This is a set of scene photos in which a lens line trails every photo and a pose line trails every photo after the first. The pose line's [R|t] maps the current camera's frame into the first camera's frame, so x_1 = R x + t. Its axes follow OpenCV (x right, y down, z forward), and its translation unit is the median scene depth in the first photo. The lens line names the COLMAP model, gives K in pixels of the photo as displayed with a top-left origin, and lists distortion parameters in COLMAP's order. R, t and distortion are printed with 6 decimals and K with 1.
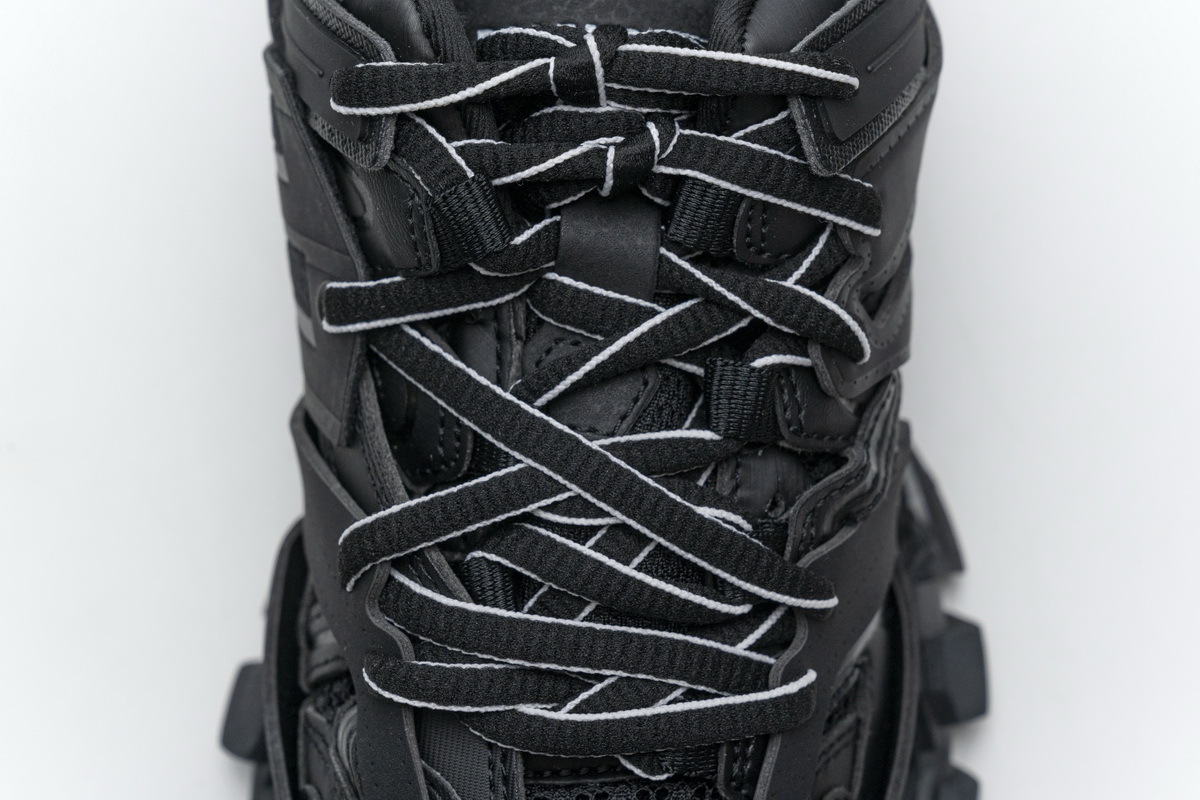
lens RADIAL K [[2331.3, 0, 600.0], [0, 2331.3, 400.0], [0, 0, 1]] dist [0.063531, 0.030201]
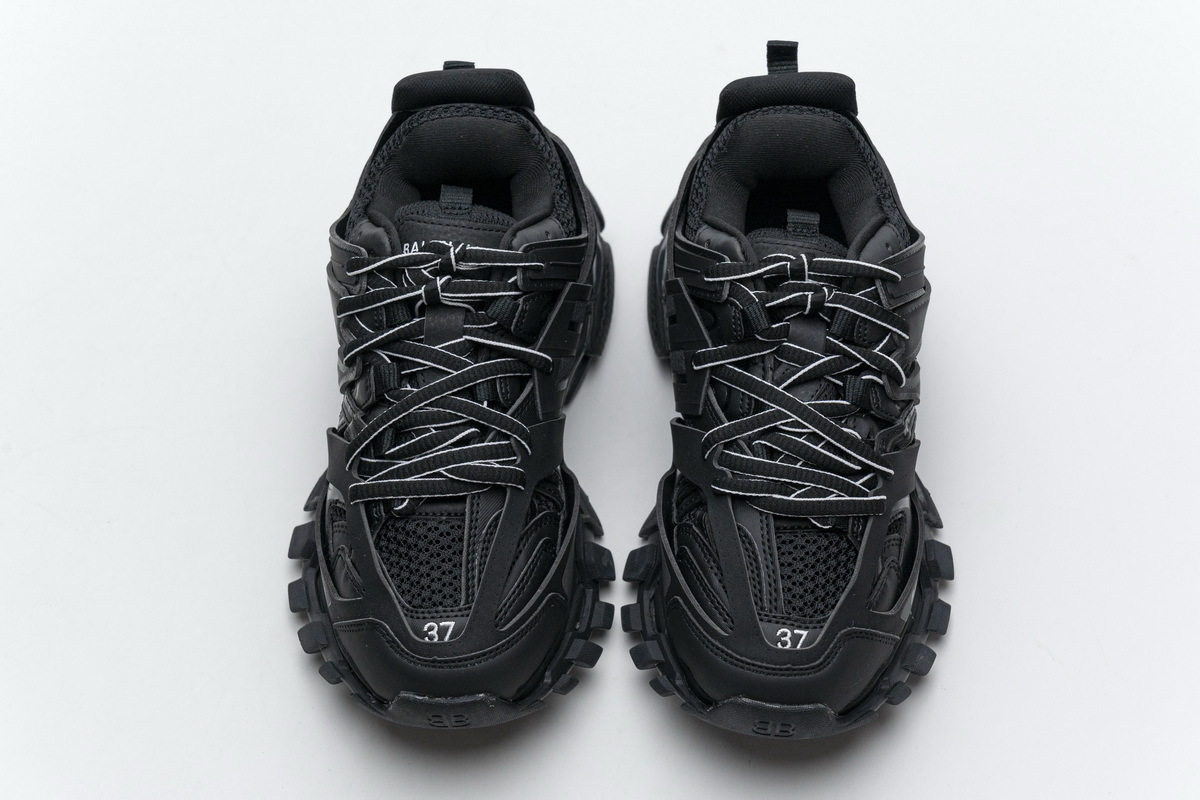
lens RADIAL K [[2001.0, 0, 600.0], [0, 2001.0, 400.0], [0, 0, 1]] dist [0.010964, 0.005927]
pose [[0.999360, 0.033936, -0.011297, -0.204995], [-0.035766, 0.950334, -0.309171, 0.723235], [0.000244, 0.309377, 0.950939, -1.149936]]
